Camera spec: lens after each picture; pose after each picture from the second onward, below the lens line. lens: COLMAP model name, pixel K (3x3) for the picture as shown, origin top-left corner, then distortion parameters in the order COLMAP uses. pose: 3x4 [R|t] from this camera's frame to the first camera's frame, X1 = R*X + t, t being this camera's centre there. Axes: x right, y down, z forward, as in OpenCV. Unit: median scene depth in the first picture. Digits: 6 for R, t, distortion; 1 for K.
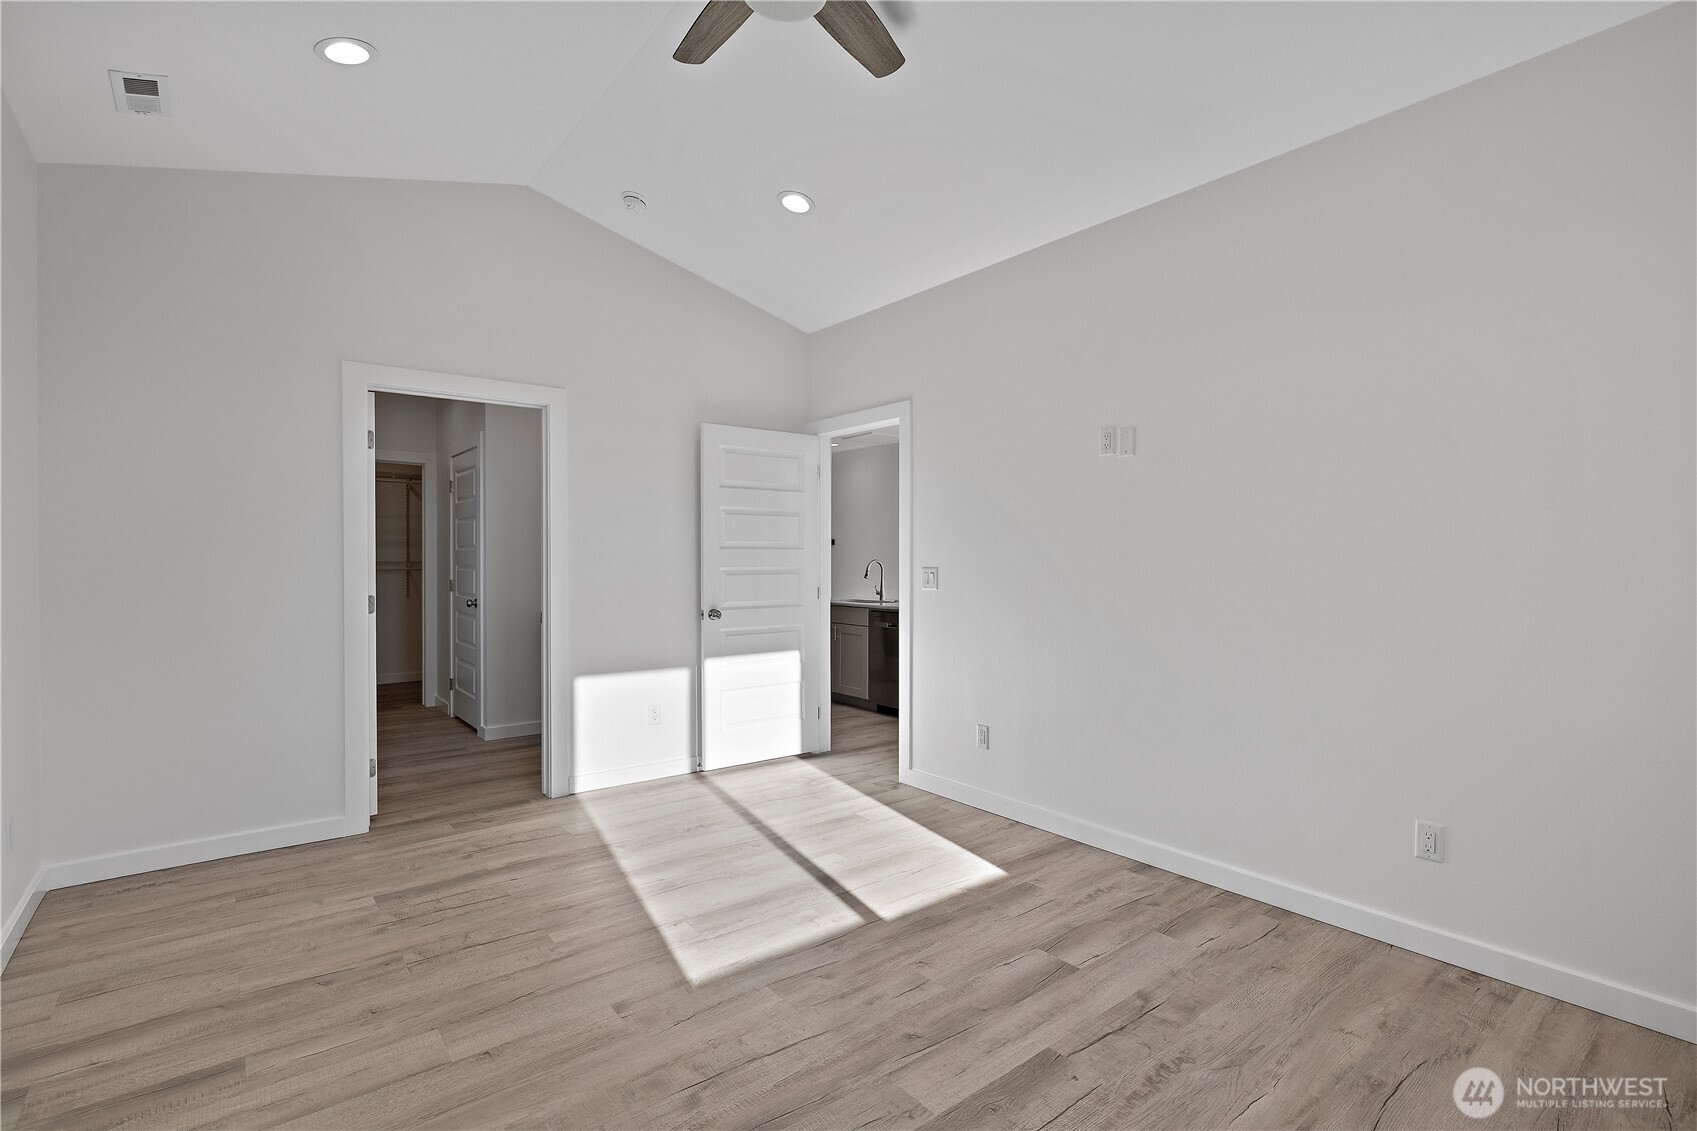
lens RADIAL K [[753.8, 0, 844.5], [0, 753.8, 562.0], [0, 0, 1]] dist [-0.002666, -0.000351]
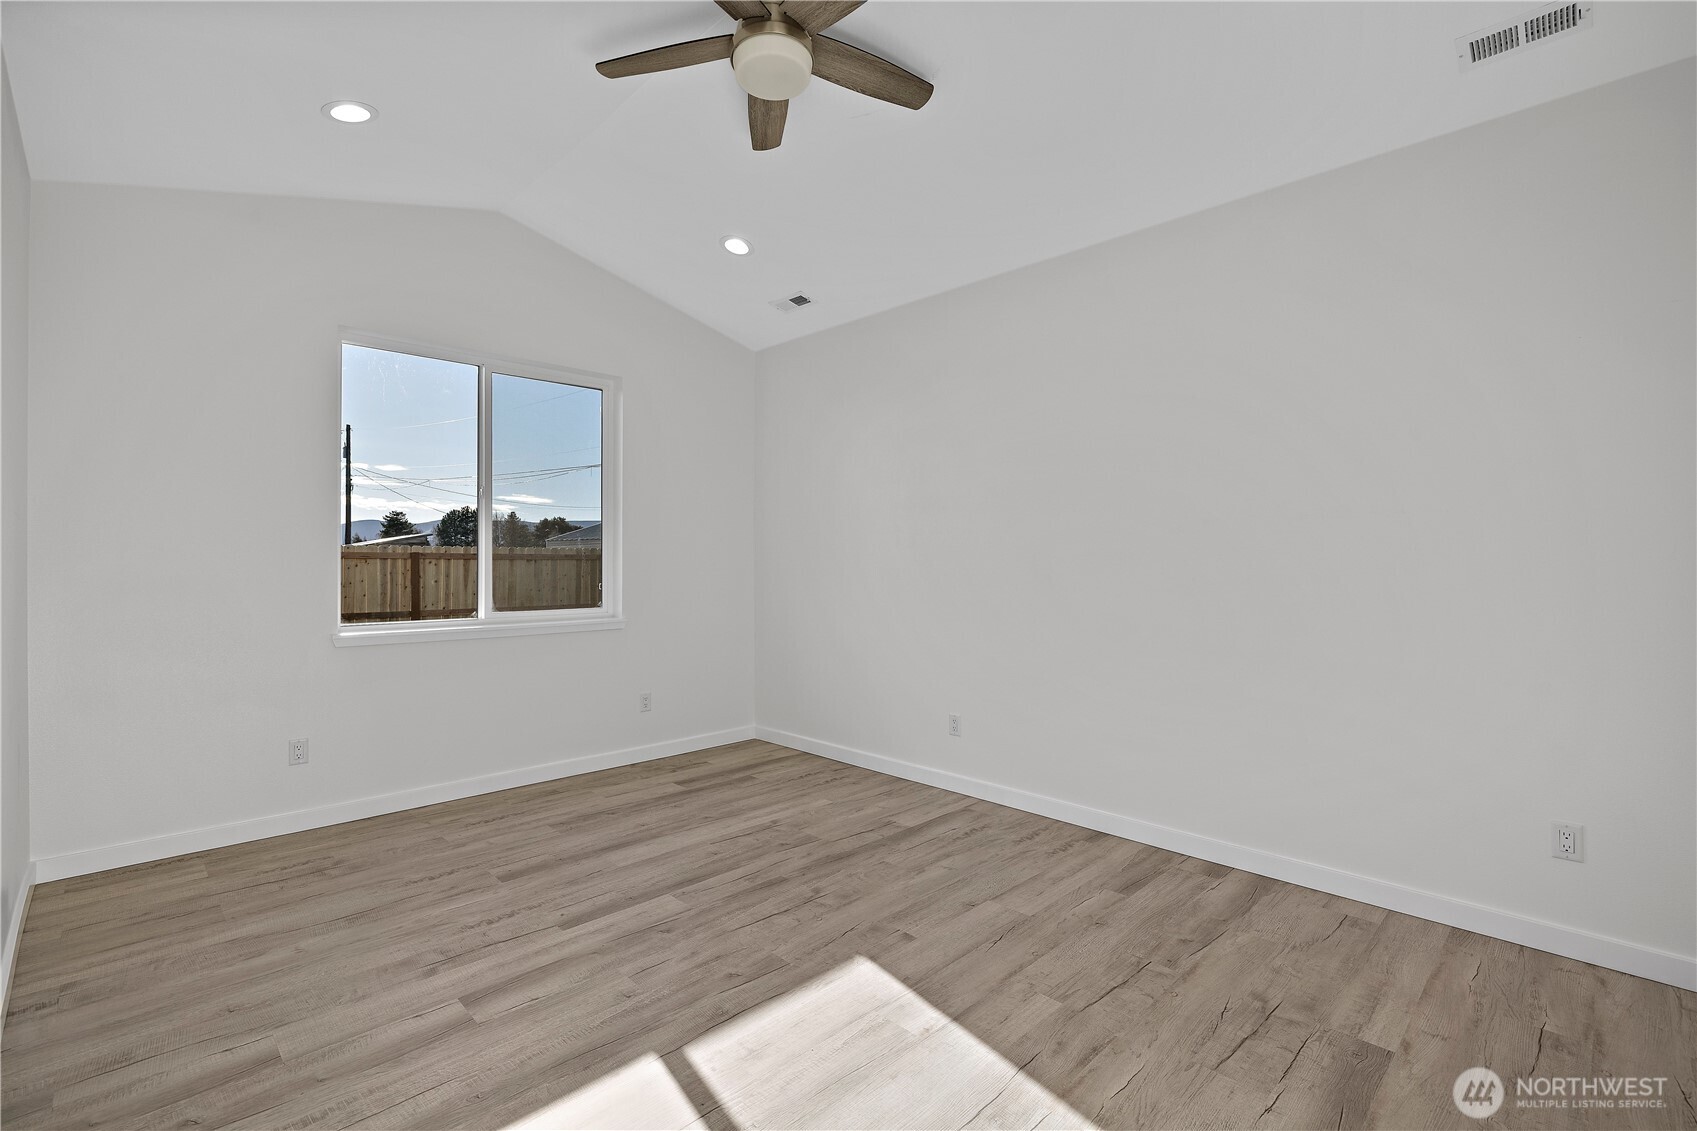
lens RADIAL K [[753.8, 0, 844.5], [0, 753.8, 562.0], [0, 0, 1]] dist [-0.002666, -0.000351]
pose [[-0.993951, -0.003743, -0.109761, -0.063216], [-0.003949, 0.999991, 0.001657, -0.003809], [0.109754, 0.002081, -0.993957, 2.103530]]
